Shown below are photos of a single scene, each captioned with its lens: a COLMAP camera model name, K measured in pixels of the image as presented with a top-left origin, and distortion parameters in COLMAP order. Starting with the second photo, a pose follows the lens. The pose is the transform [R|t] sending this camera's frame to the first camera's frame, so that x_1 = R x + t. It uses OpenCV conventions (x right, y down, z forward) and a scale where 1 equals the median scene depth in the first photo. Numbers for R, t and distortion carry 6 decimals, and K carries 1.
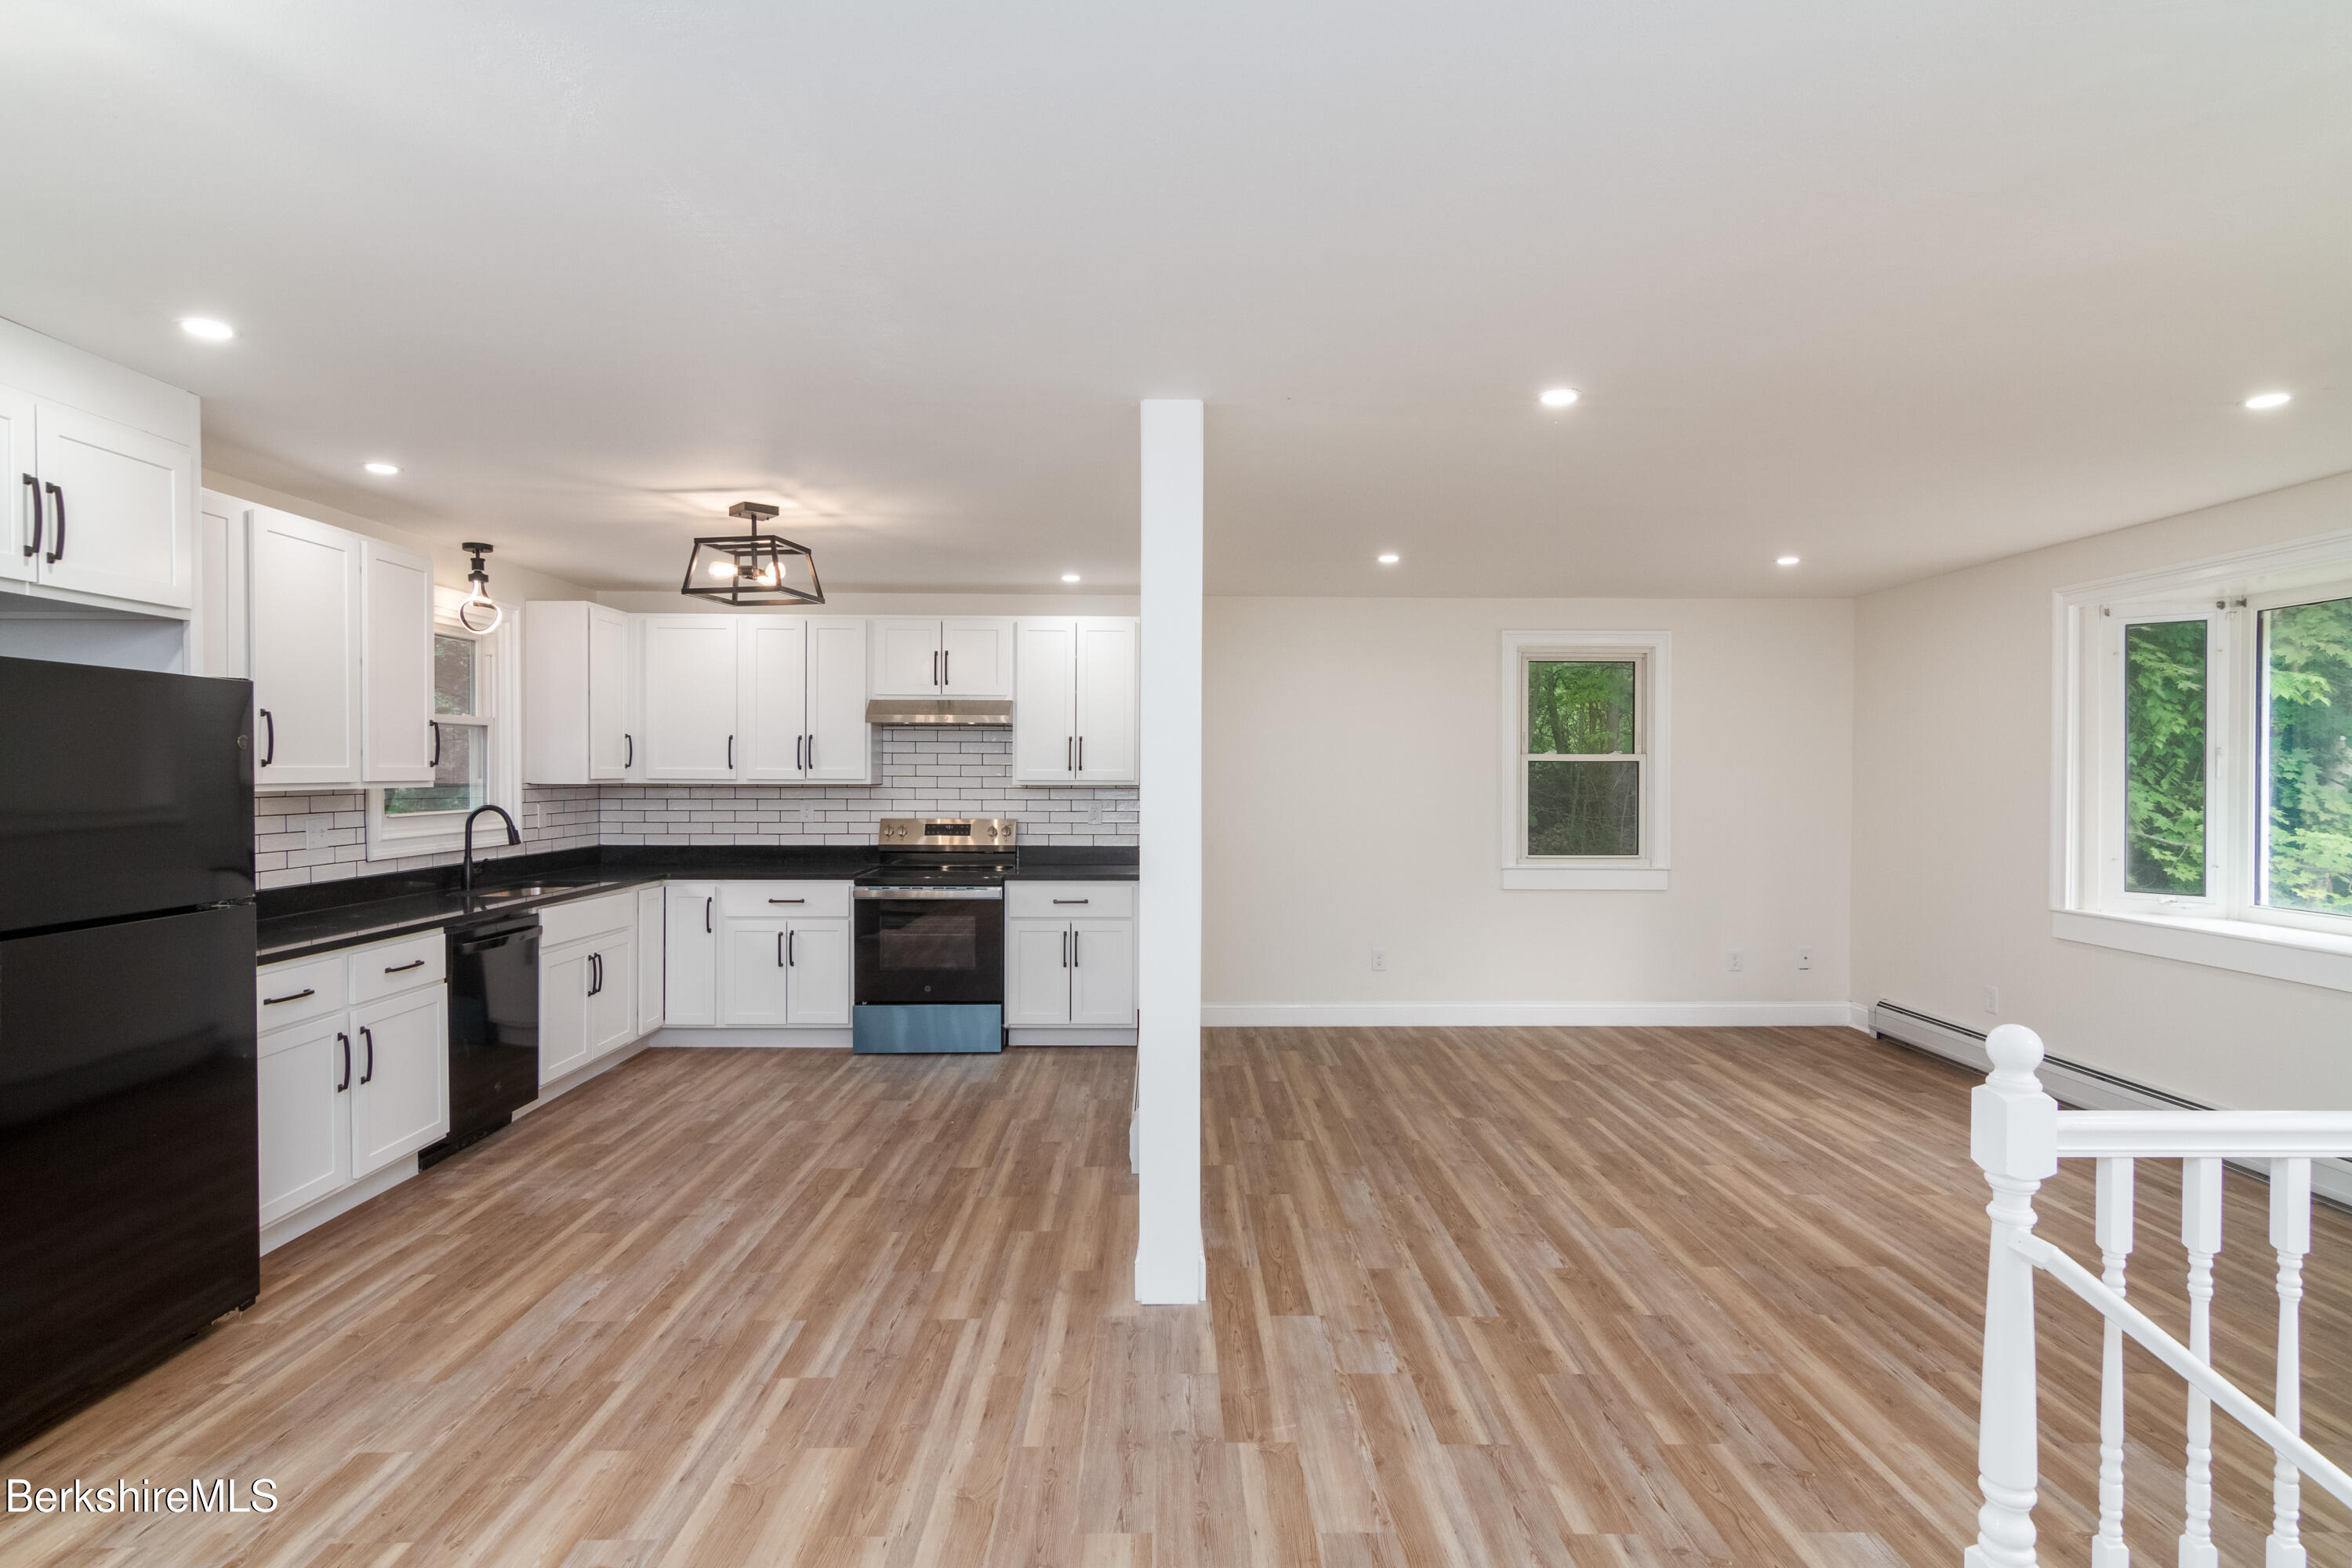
lens RADIAL K [[1207.7, 0, 1186.3], [0, 1207.7, 778.1], [0, 0, 1]] dist [-0.007459, 0.005649]
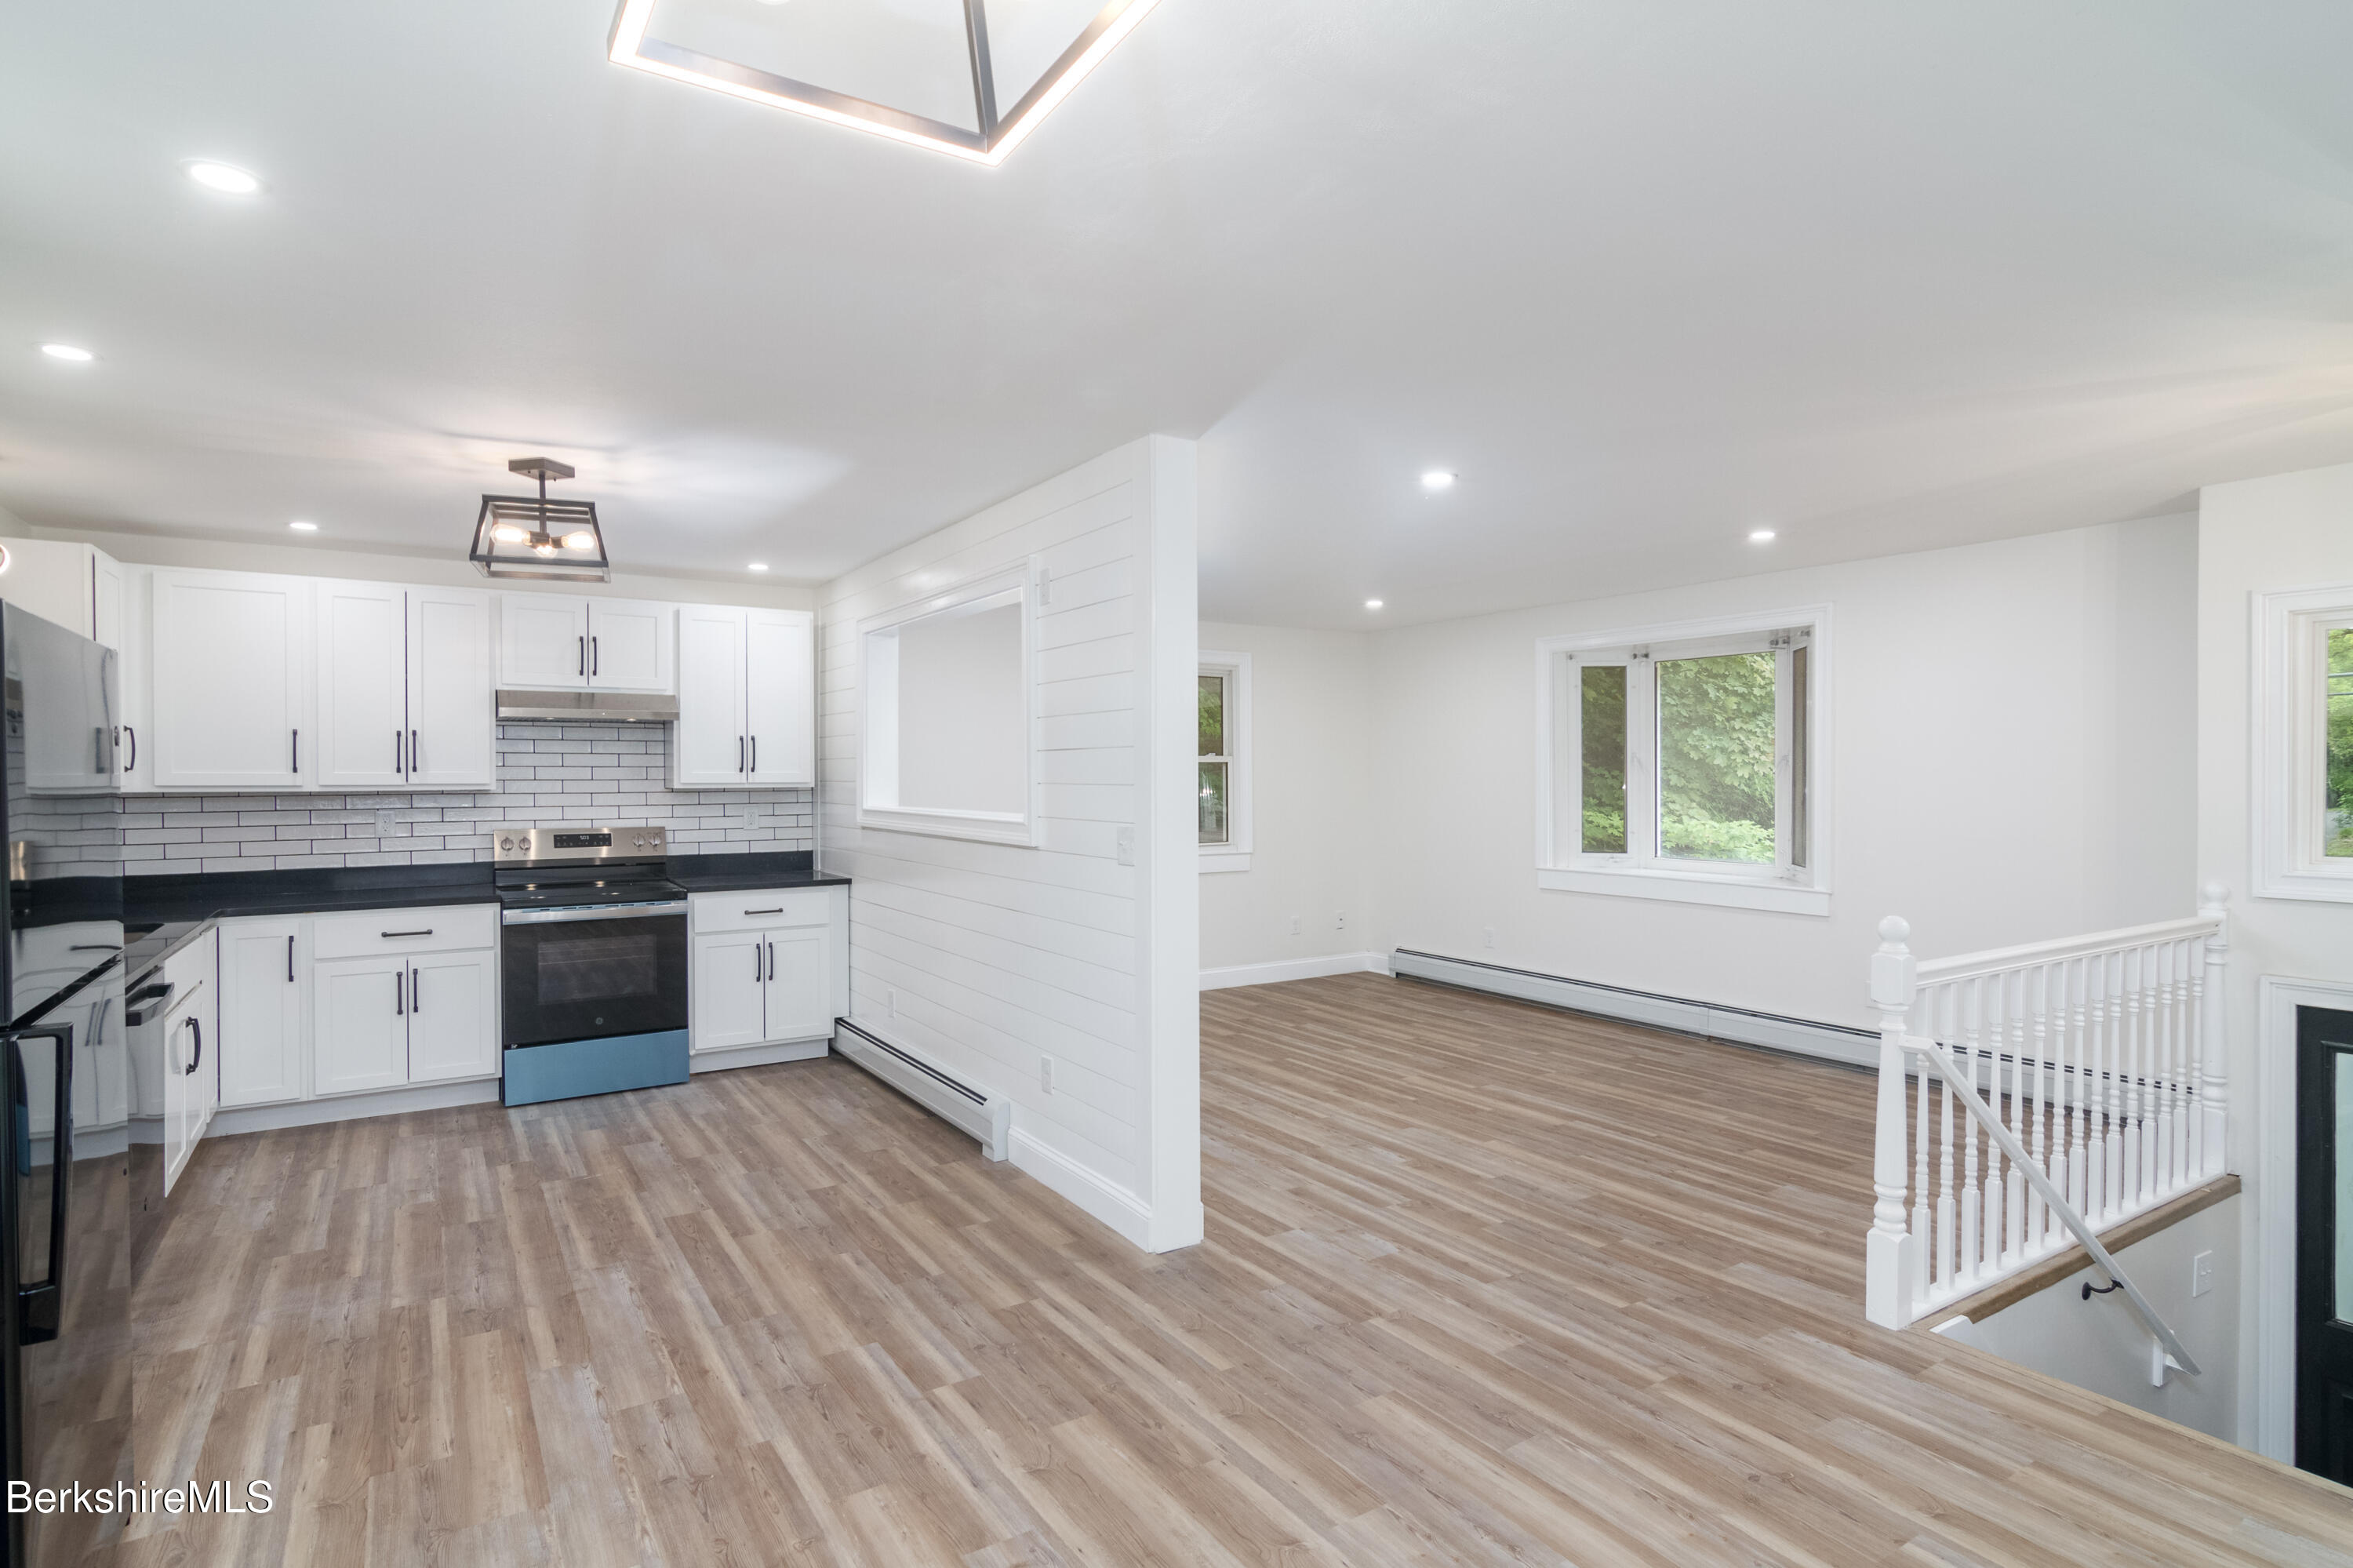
lens RADIAL K [[1208.3, 0, 1193.8], [0, 1208.3, 777.6], [0, 0, 1]] dist [-0.007459, 0.005649]
pose [[0.847306, -0.007792, 0.531048, -0.429310], [0.008428, 0.999964, 0.001225, -0.000464], [-0.531039, 0.003437, 0.847341, 0.032661]]
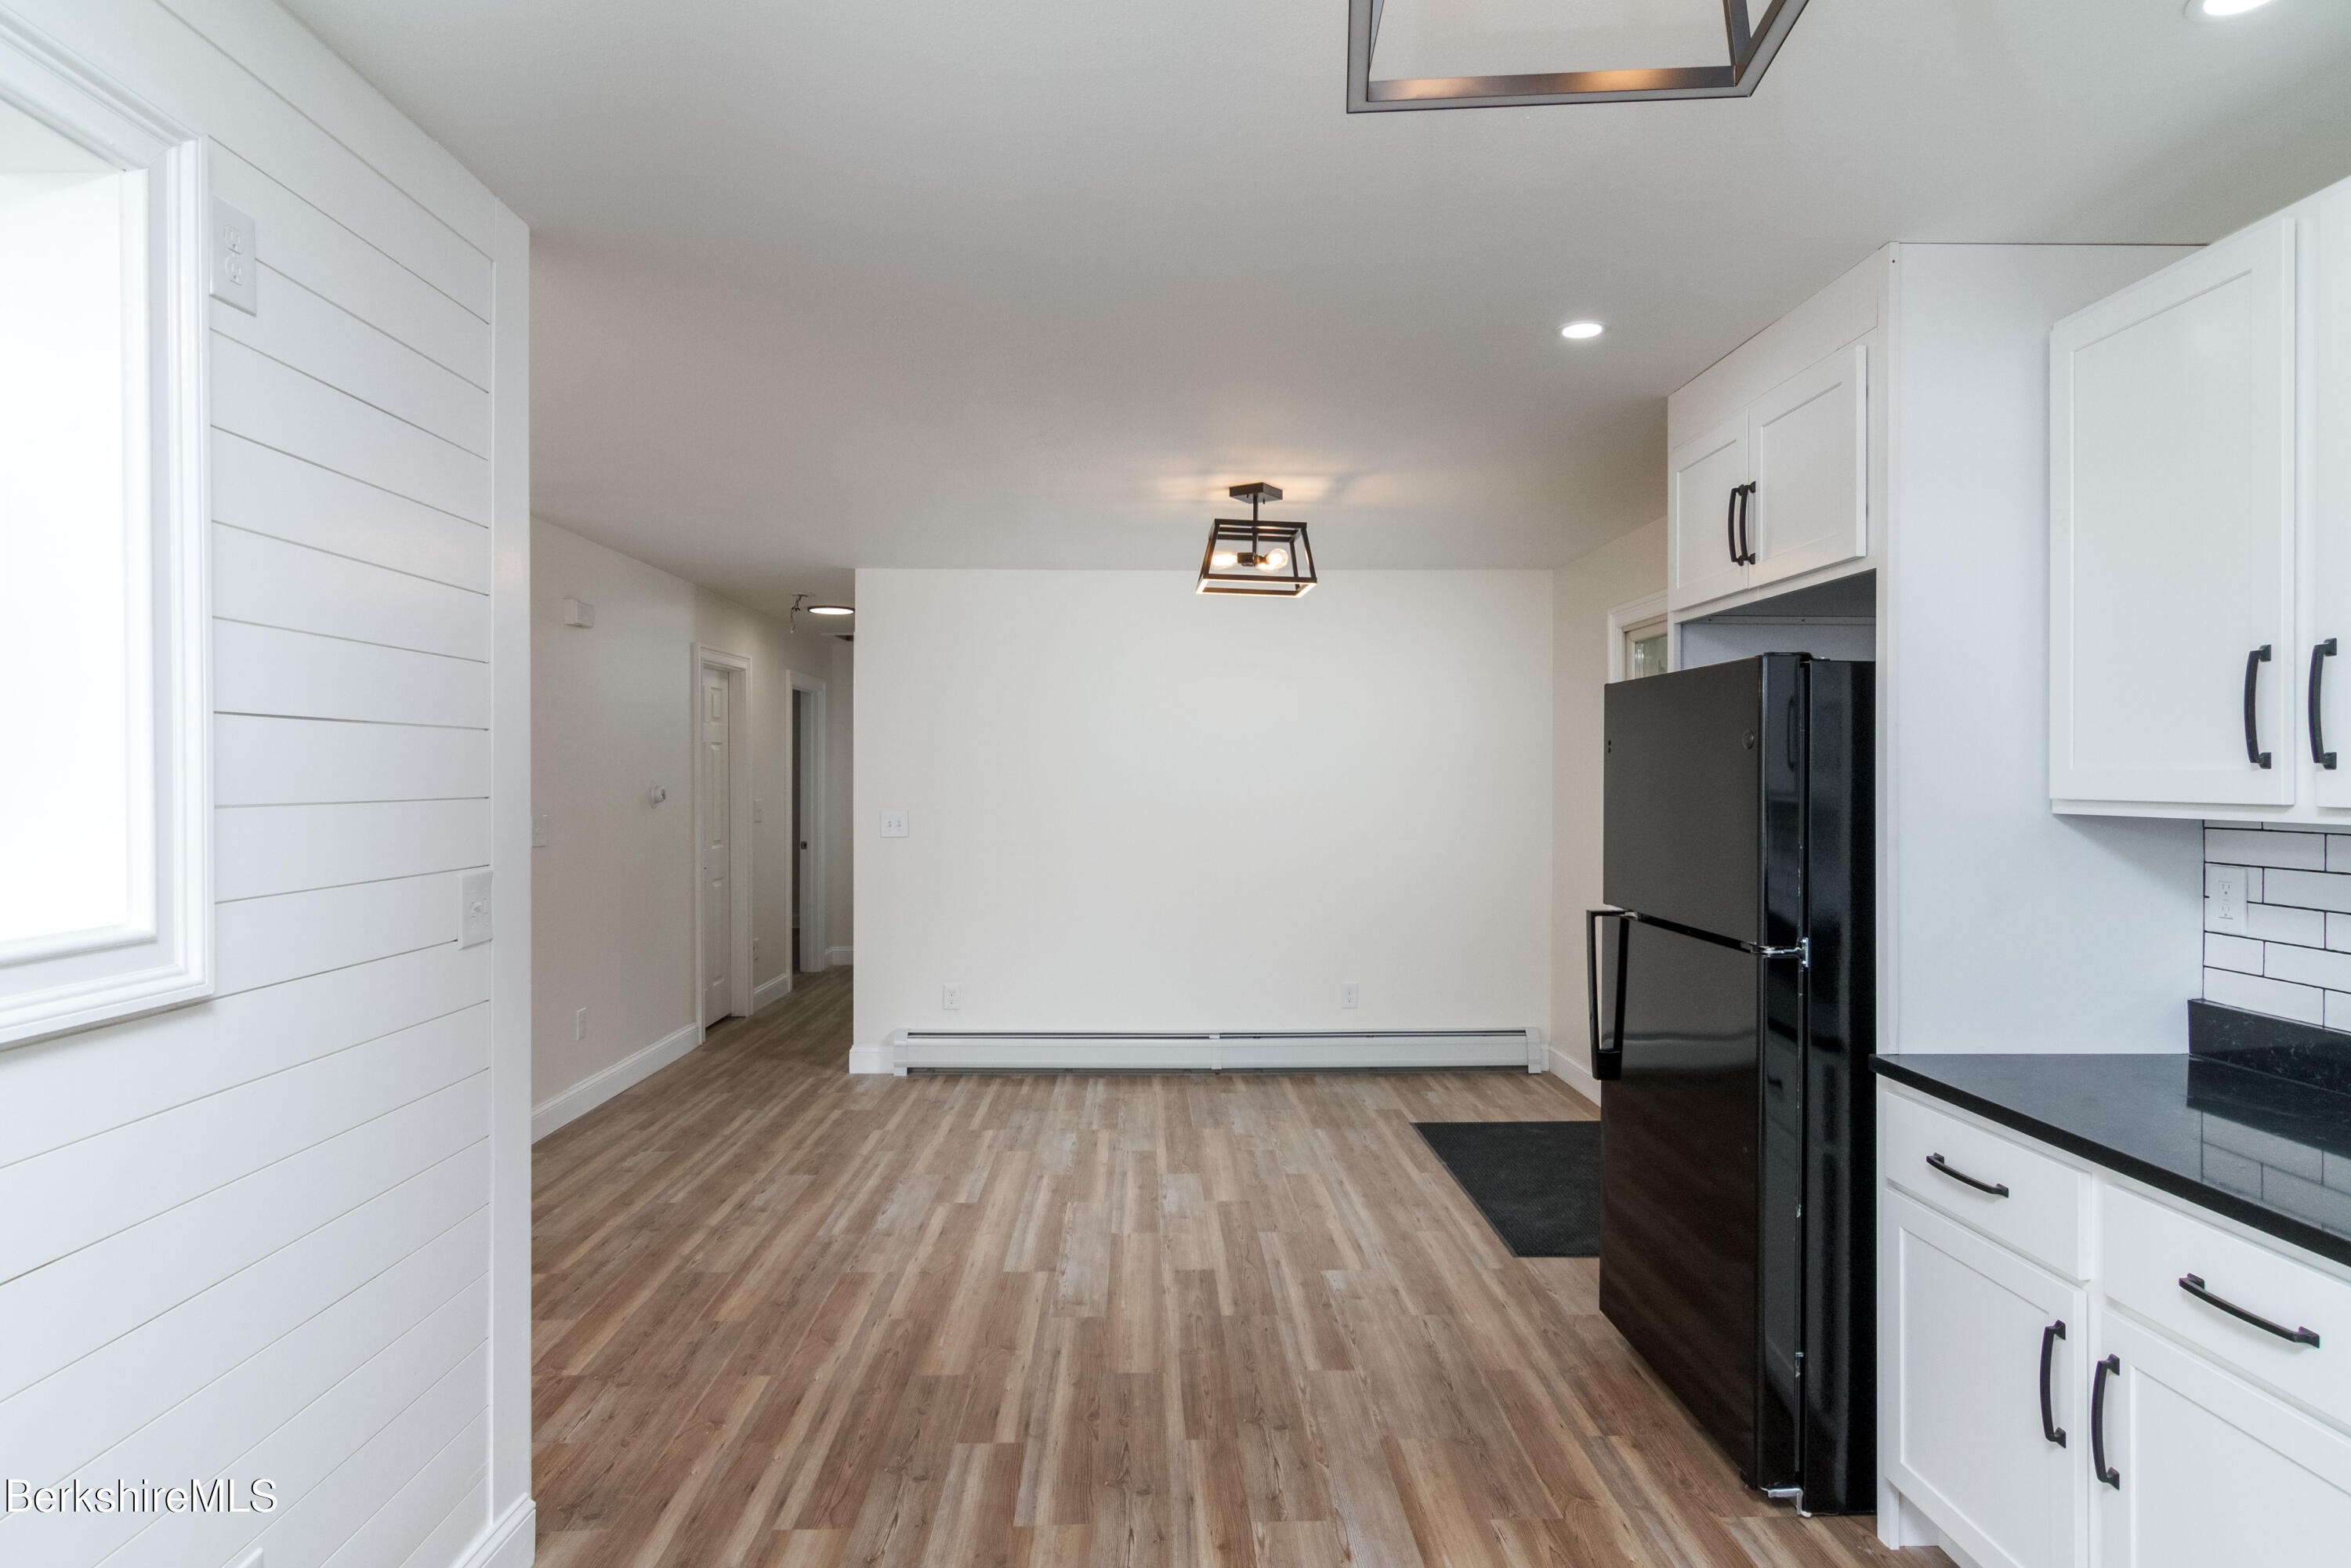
lens RADIAL K [[1275.0, 0, 1176.0], [0, 1275.0, 771.8], [0, 0, 1]] dist [-0.001428, -0.000450]
pose [[-0.999964, -0.003815, -0.007516, -0.285894], [-0.003853, 0.999980, 0.005034, -0.007564], [0.007497, 0.005063, -0.999959, 1.246625]]
